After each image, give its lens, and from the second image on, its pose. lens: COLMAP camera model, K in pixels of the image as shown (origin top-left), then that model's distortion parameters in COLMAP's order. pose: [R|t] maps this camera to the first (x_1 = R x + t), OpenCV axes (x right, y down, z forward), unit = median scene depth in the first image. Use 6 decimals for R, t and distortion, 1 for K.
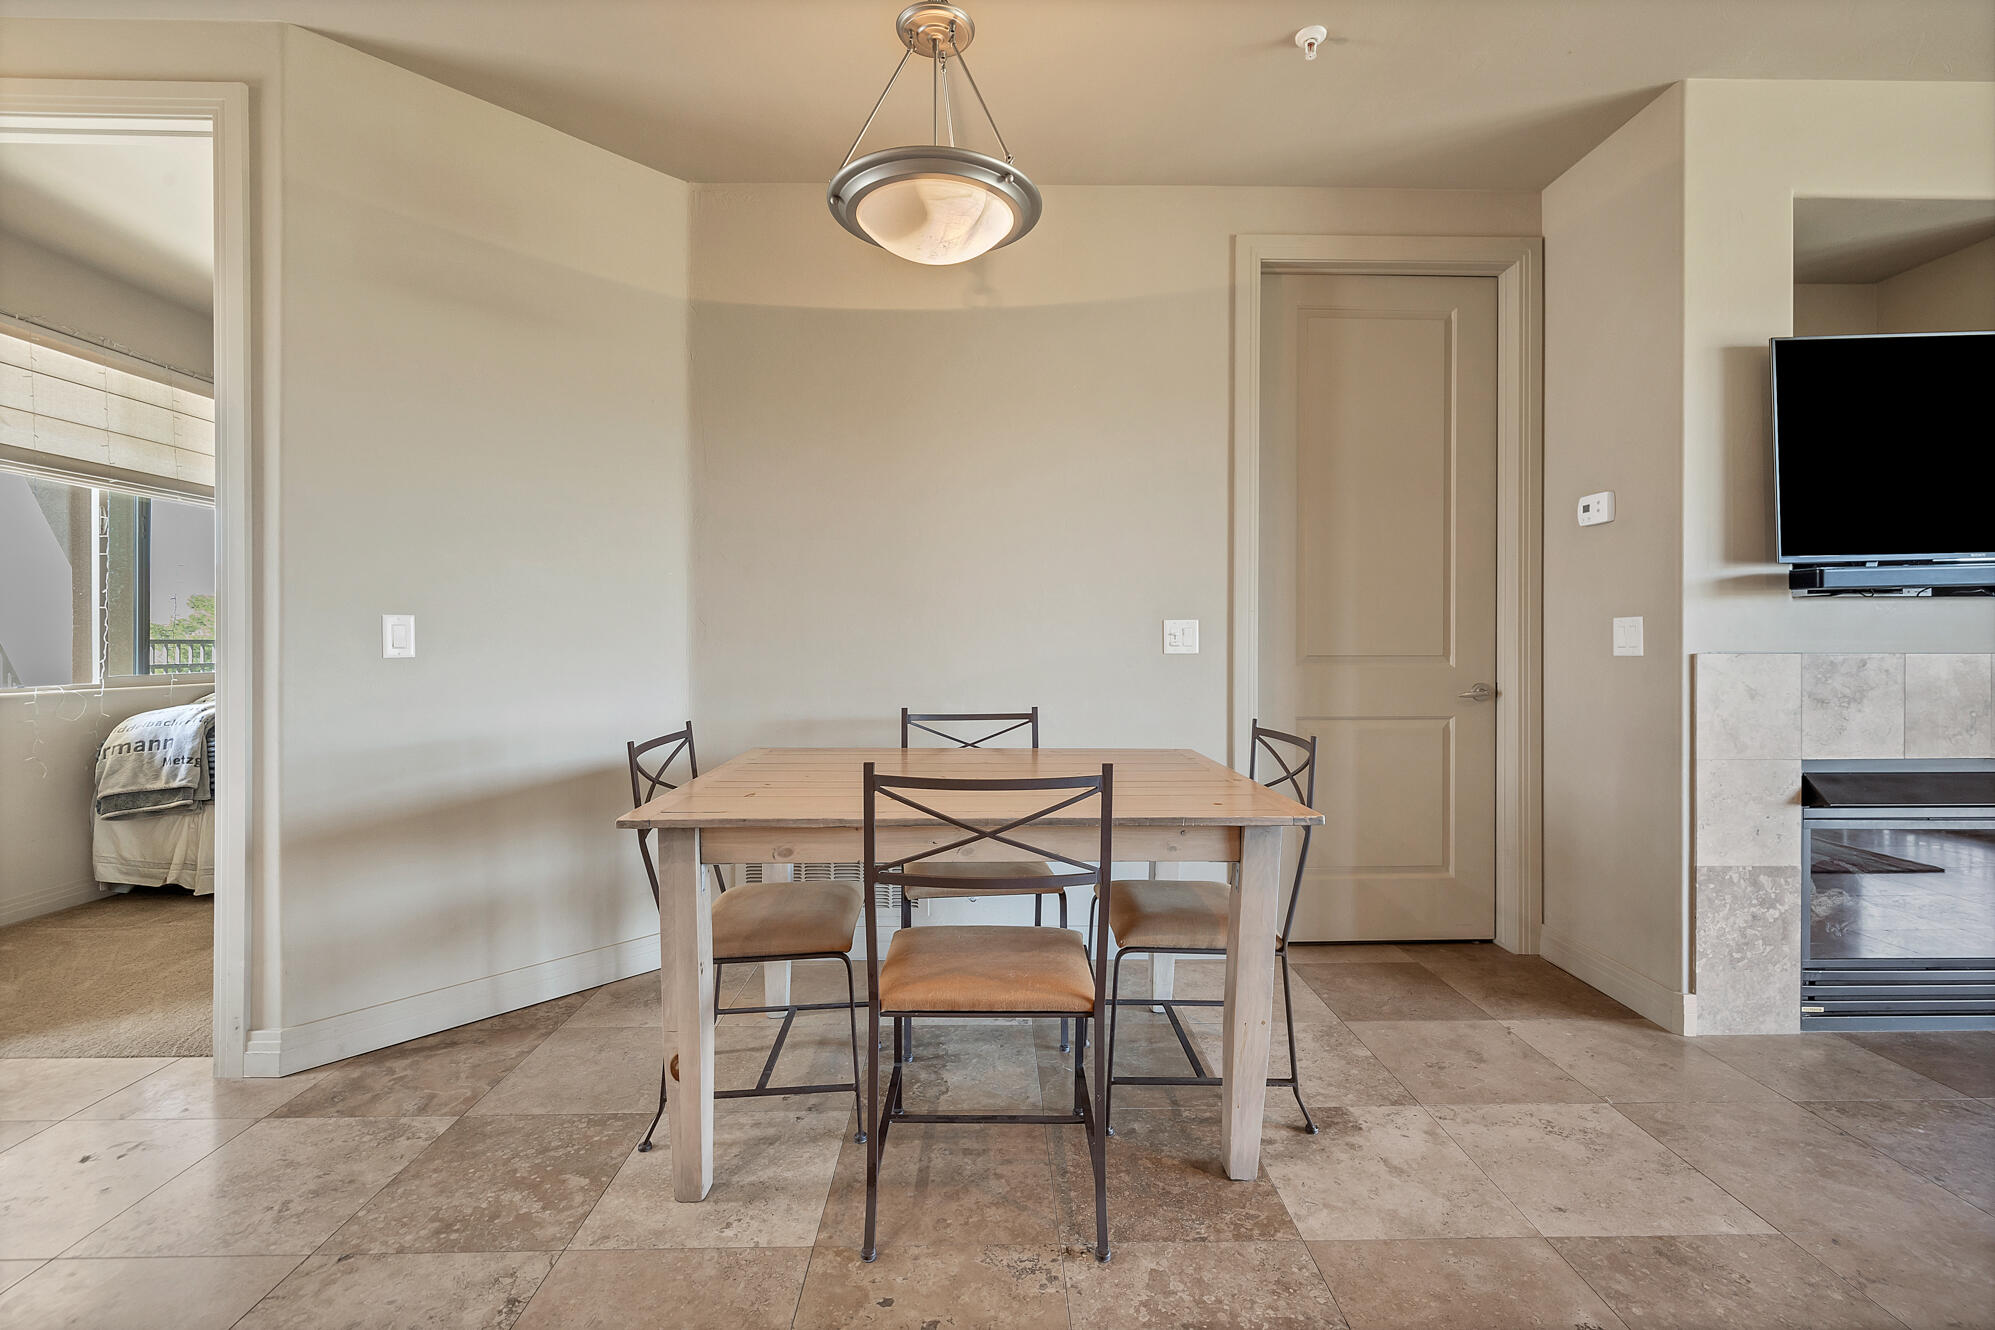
lens RADIAL K [[869.0, 0, 1006.8], [0, 869.0, 646.1], [0, 0, 1]] dist [0.002736, -0.000632]
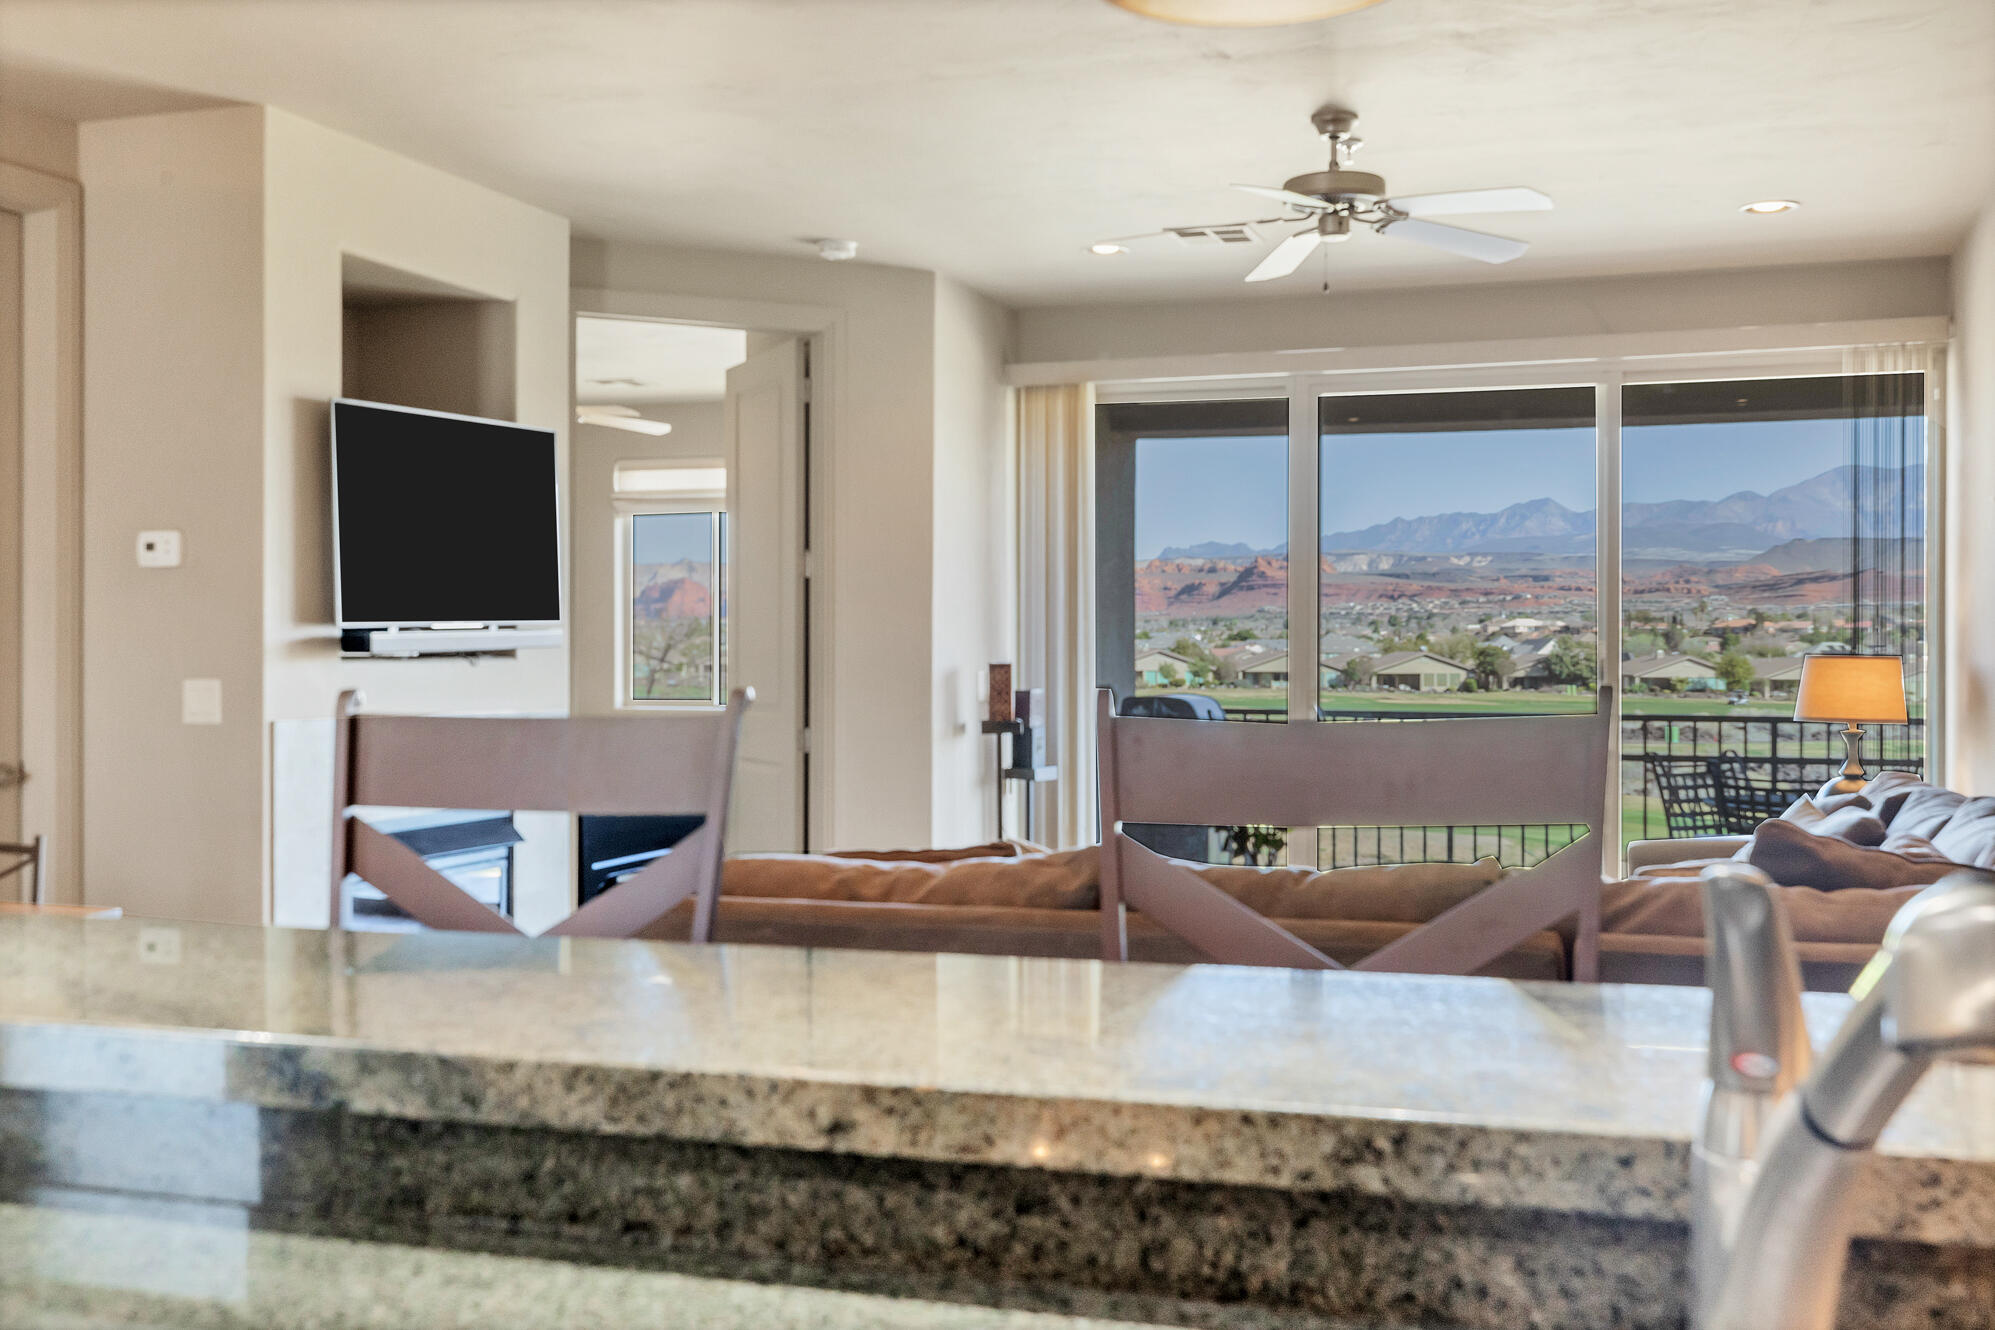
lens RADIAL K [[1999.7, 0, 997.5], [0, 1999.7, 665.0], [0, 0, 1]] dist [0.010974, 0.027732]
pose [[0.345053, -0.004367, 0.938573, -0.914610], [0.001791, 0.999990, 0.003995, -0.055202], [-0.938582, 0.000303, 0.345057, -0.450334]]
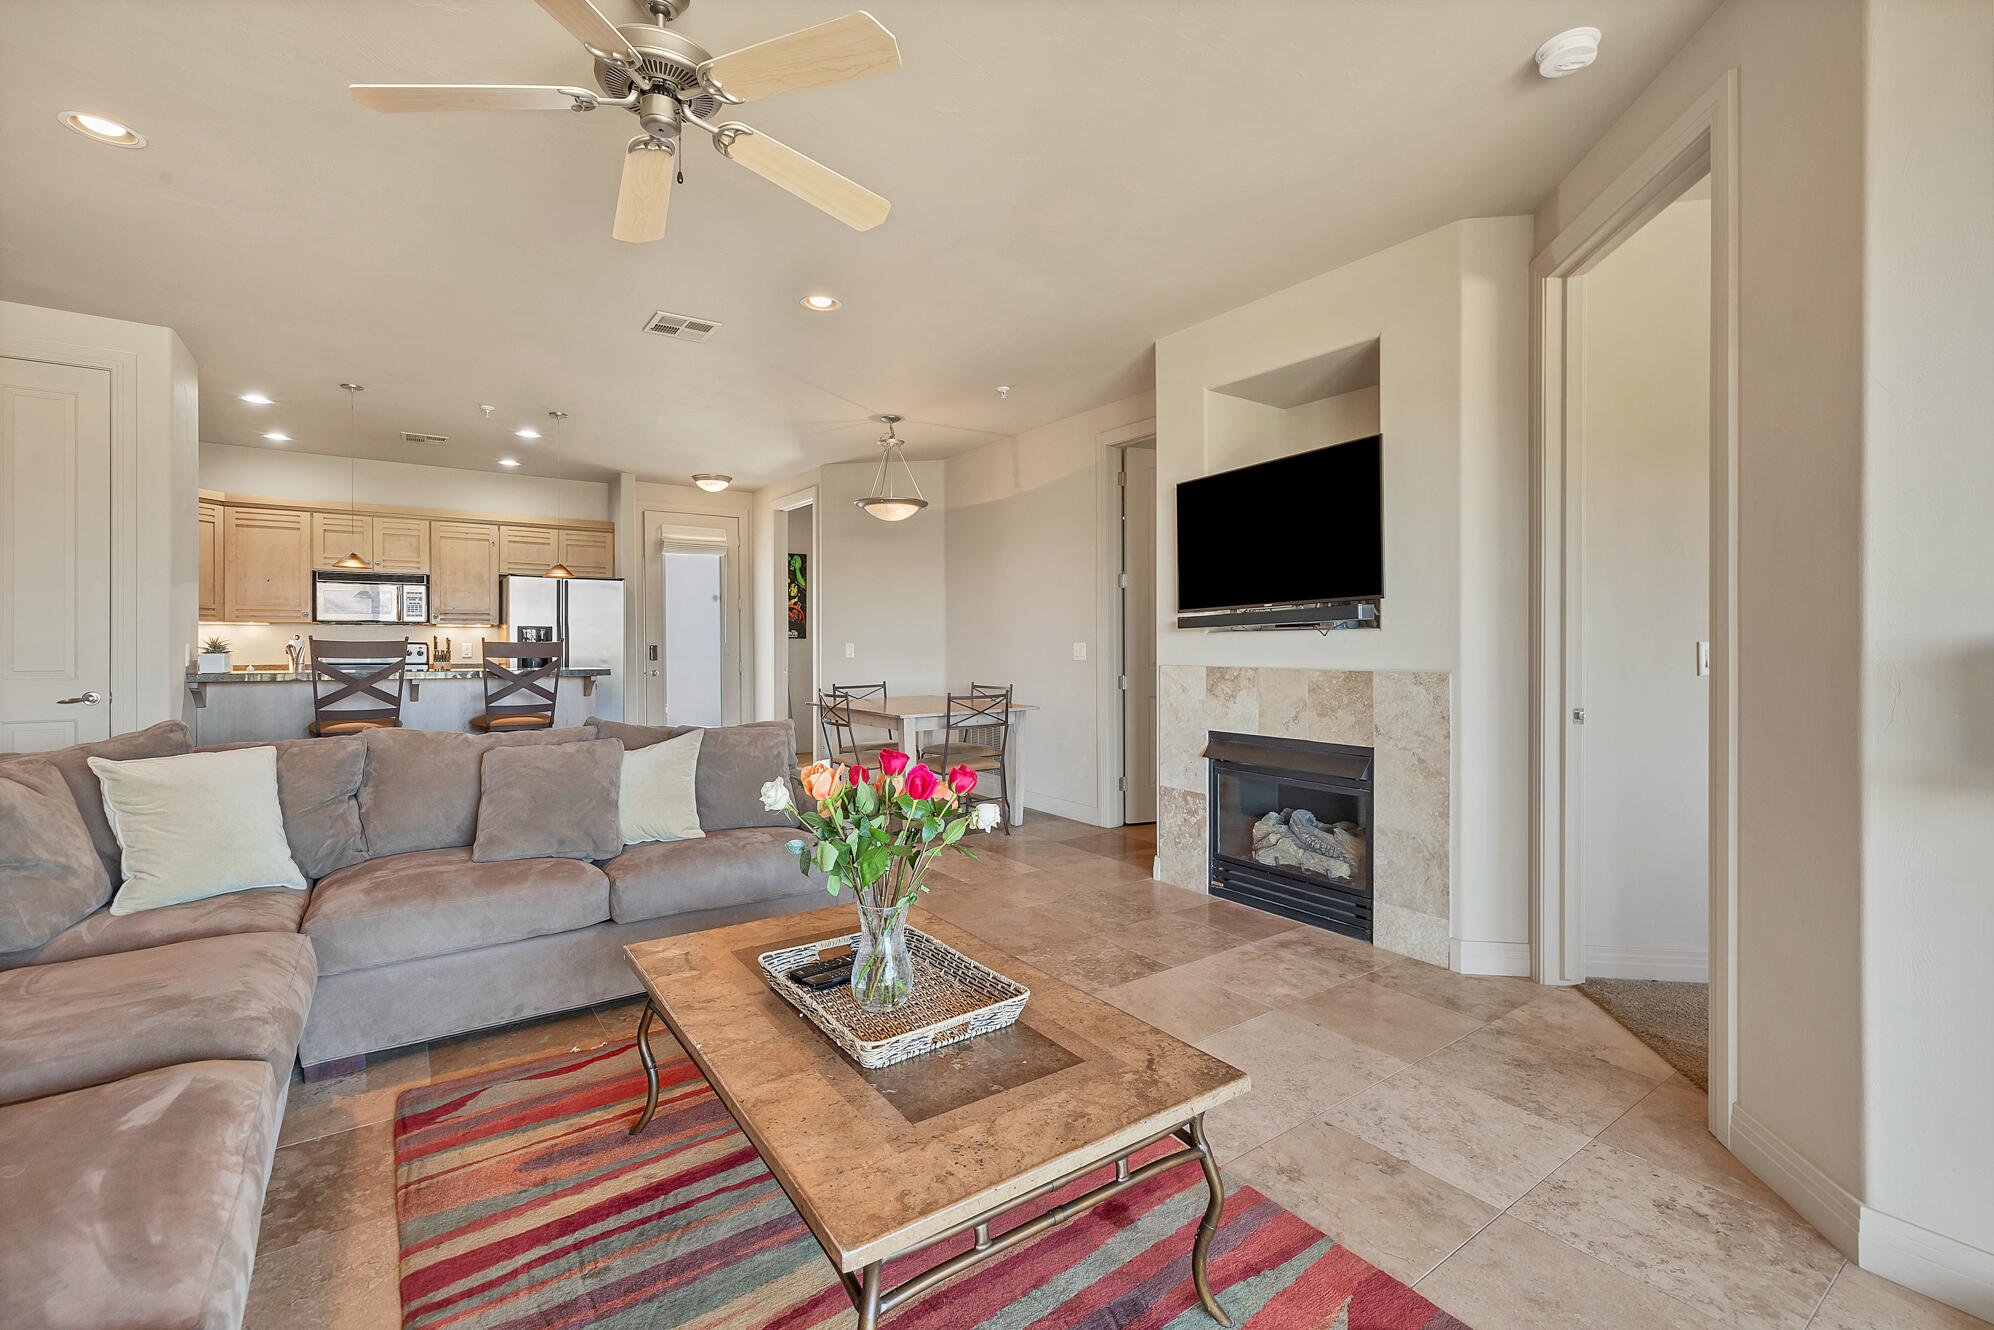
lens RADIAL K [[868.5, 0, 1006.3], [0, 868.5, 646.1], [0, 0, 1]] dist [0.002736, -0.000632]
pose [[0.557856, 0.002399, -0.829935, 1.988349], [-0.003207, 0.999995, 0.000735, -0.029531], [0.829932, 0.002252, 0.557860, -0.236406]]
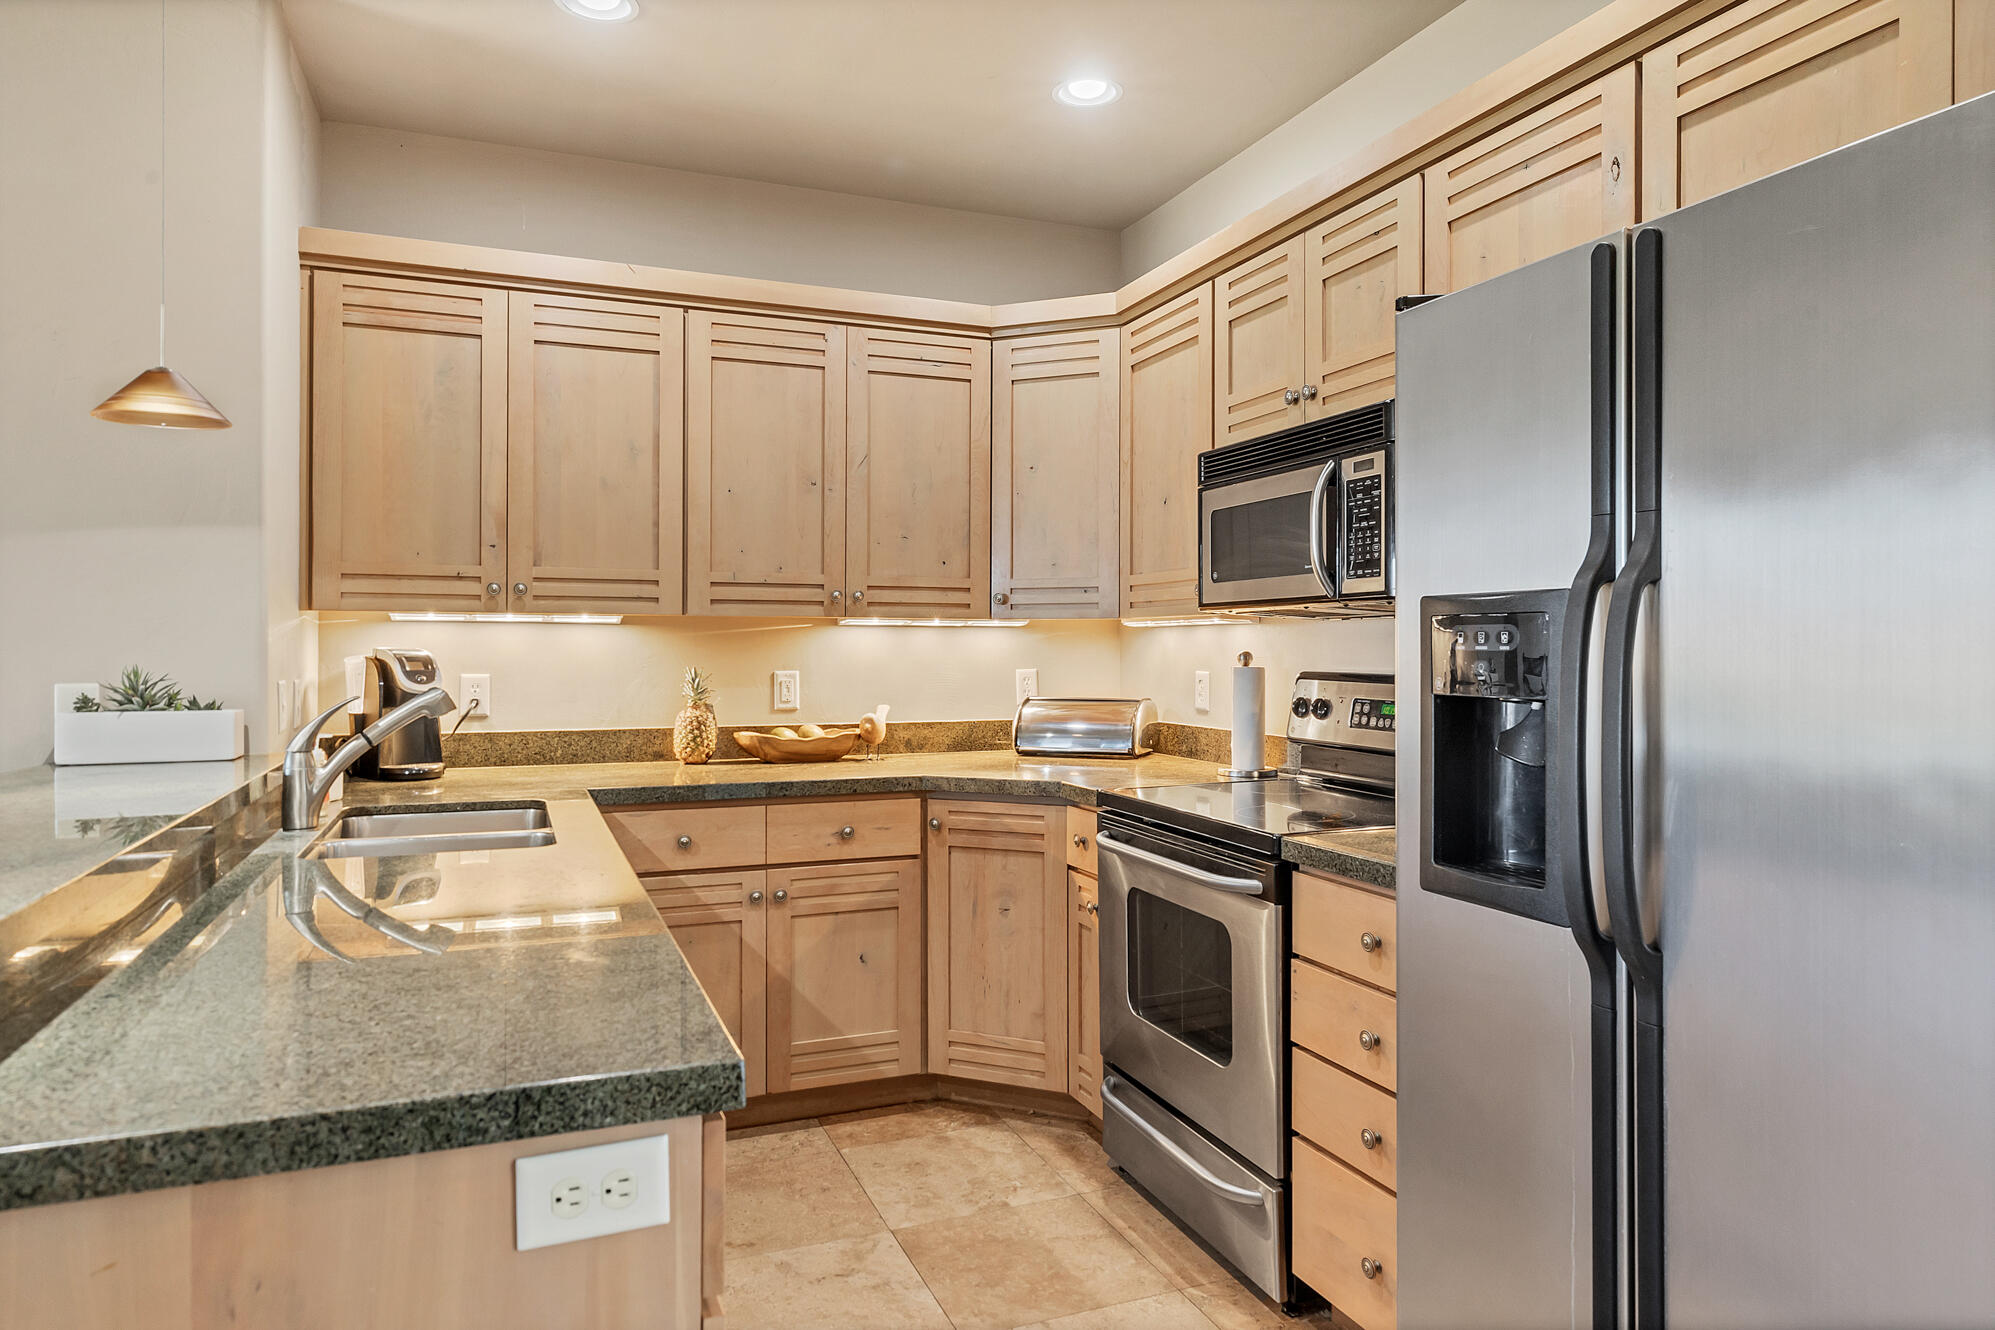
lens RADIAL K [[1237.6, 0, 993.8], [0, 1237.6, 674.4], [0, 0, 1]] dist [0.001013, -0.001543]
pose [[-0.939736, 0.003668, -0.341881, -0.752070], [-0.003514, 0.999786, 0.020386, -0.057388], [0.341882, 0.020359, -0.939522, 0.569928]]
